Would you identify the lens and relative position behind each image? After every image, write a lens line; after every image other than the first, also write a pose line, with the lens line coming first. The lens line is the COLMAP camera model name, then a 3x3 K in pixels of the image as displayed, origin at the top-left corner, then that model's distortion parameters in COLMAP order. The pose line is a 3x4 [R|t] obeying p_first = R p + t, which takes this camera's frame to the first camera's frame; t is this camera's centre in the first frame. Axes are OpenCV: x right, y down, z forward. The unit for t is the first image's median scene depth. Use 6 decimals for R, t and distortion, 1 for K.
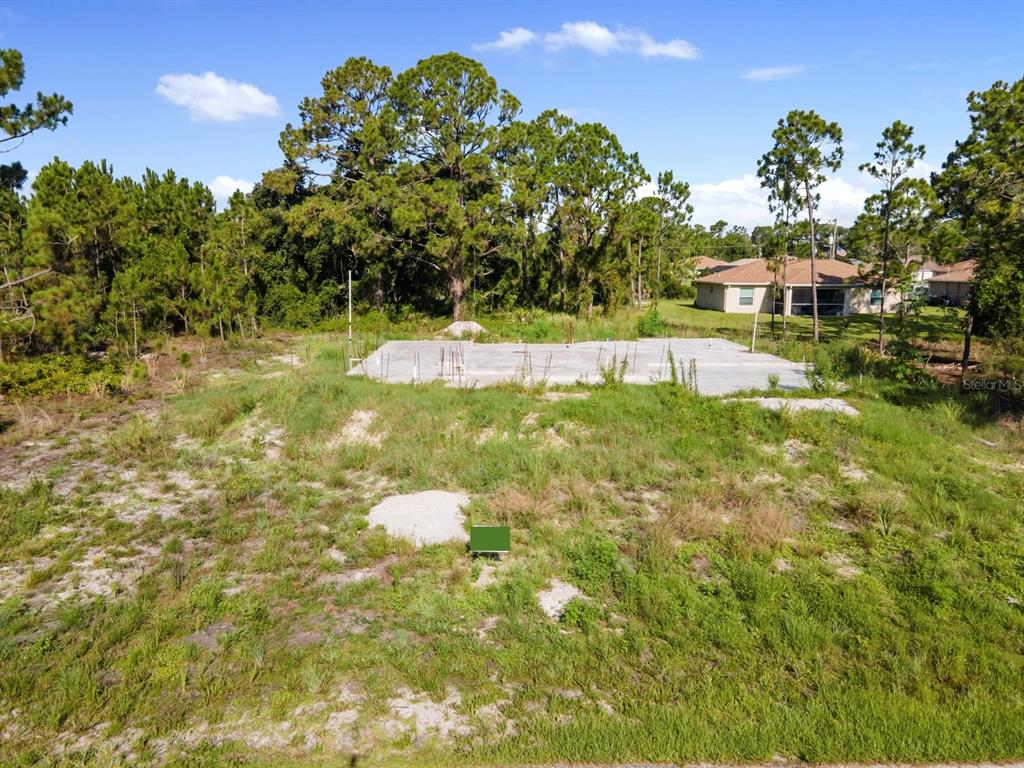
lens RADIAL K [[747.6, 0, 517.2], [0, 747.6, 383.8], [0, 0, 1]] dist [0.014918, 0.048194]
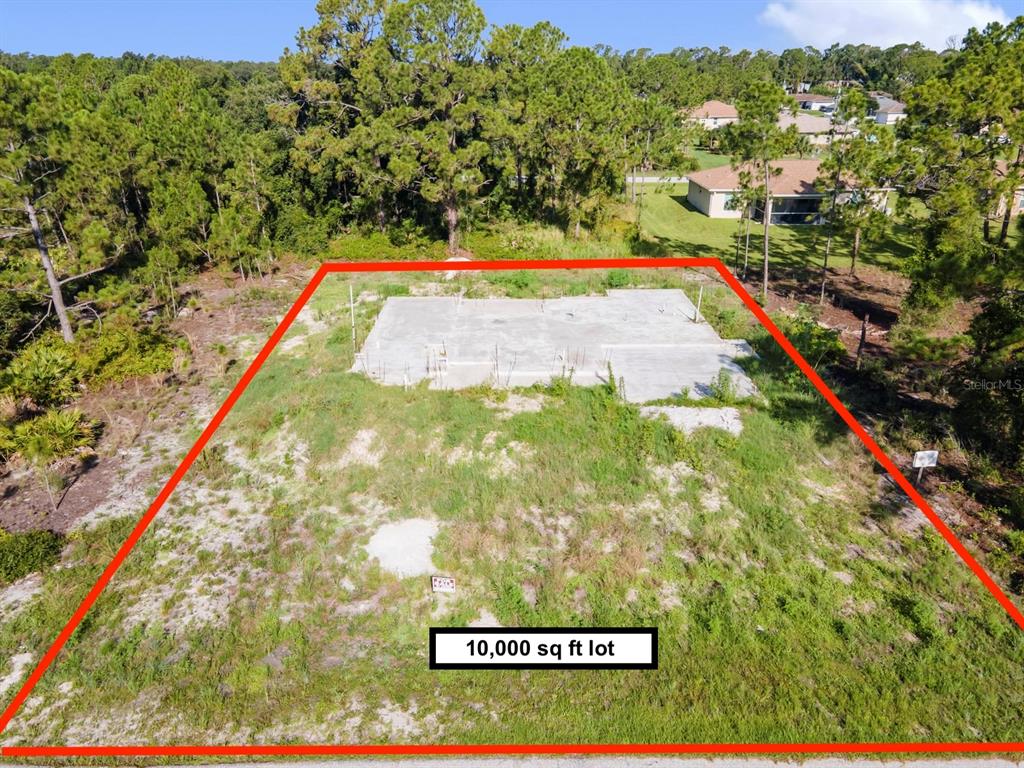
lens RADIAL K [[747.6, 0, 517.2], [0, 747.6, 383.8], [0, 0, 1]] dist [0.014918, 0.048194]
pose [[0.999785, 0.005825, -0.019911, 0.095913], [-0.001048, 0.972733, 0.231925, -0.371109], [0.020719, -0.231855, 0.972530, -0.285934]]
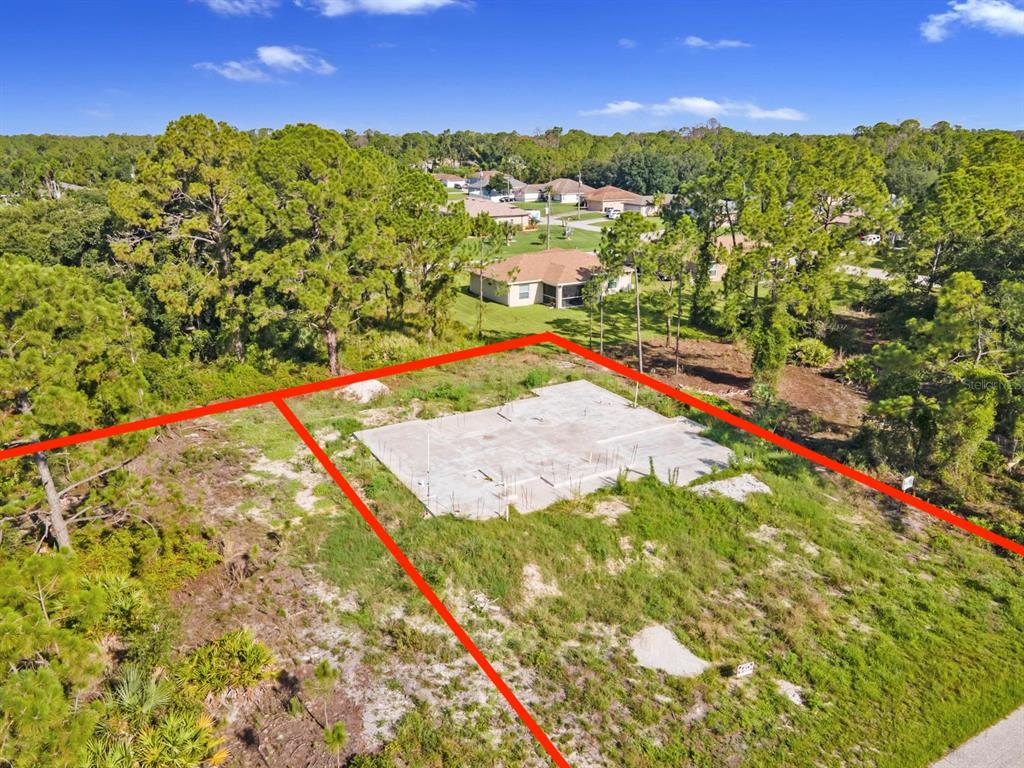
lens RADIAL K [[747.6, 0, 517.2], [0, 747.6, 383.8], [0, 0, 1]] dist [0.014918, 0.048194]
pose [[0.884866, -0.150688, 0.440801, -0.846695], [0.082296, 0.981921, 0.170468, -0.584599], [-0.458519, -0.114565, 0.881269, -0.238017]]
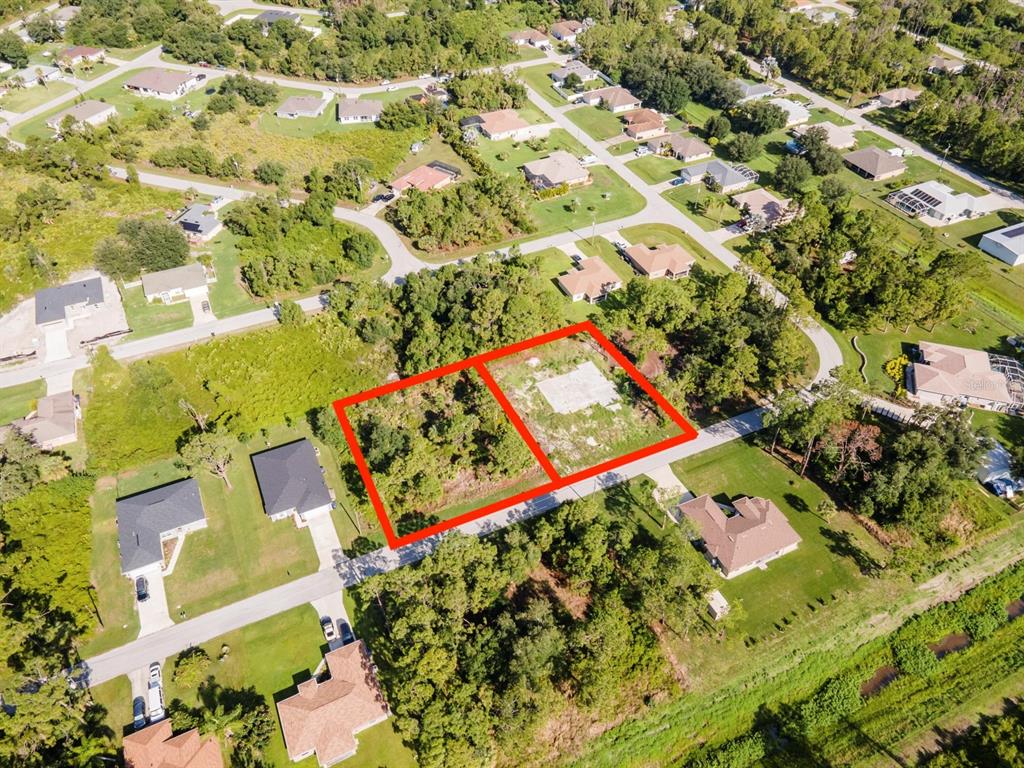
lens RADIAL K [[747.6, 0, 517.2], [0, 747.6, 383.8], [0, 0, 1]] dist [0.014918, 0.048194]
pose [[0.920750, -0.268623, 0.282951, -3.295372], [0.067594, 0.824093, 0.562407, -5.586319], [-0.384254, -0.498710, 0.776941, -5.563728]]
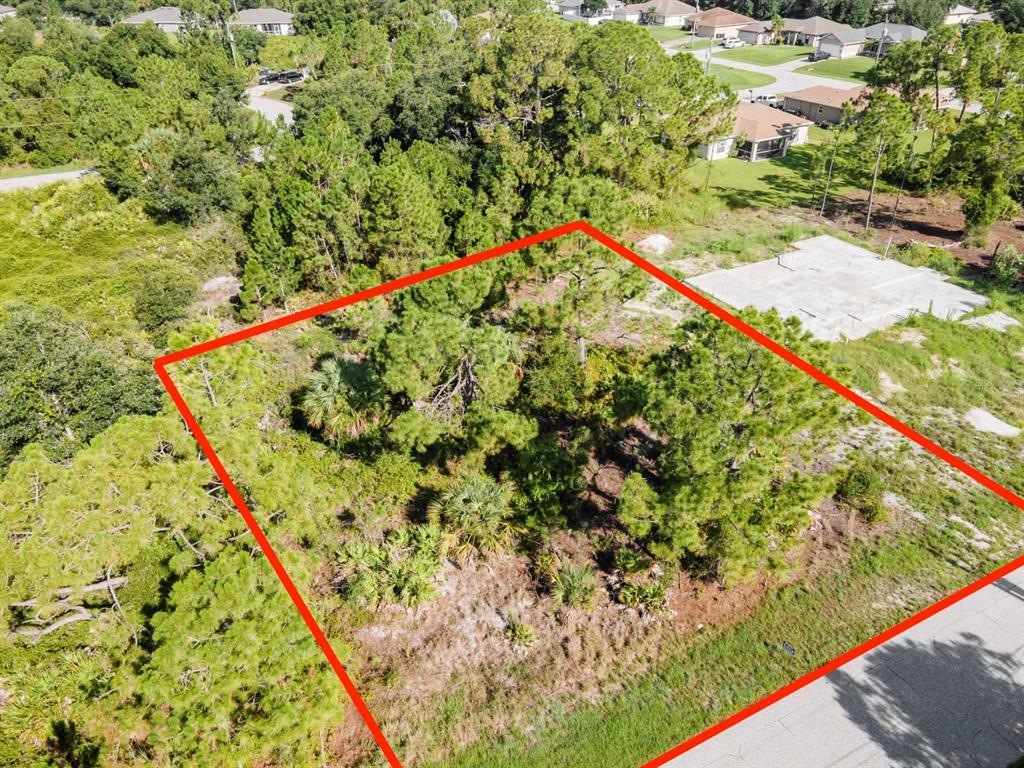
lens RADIAL K [[747.6, 0, 517.2], [0, 747.6, 383.8], [0, 0, 1]] dist [0.014918, 0.048194]
pose [[0.898168, -0.241821, 0.367173, -2.128342], [0.086153, 0.915761, 0.392377, -0.961273], [-0.431128, -0.320788, 0.843341, -0.471340]]
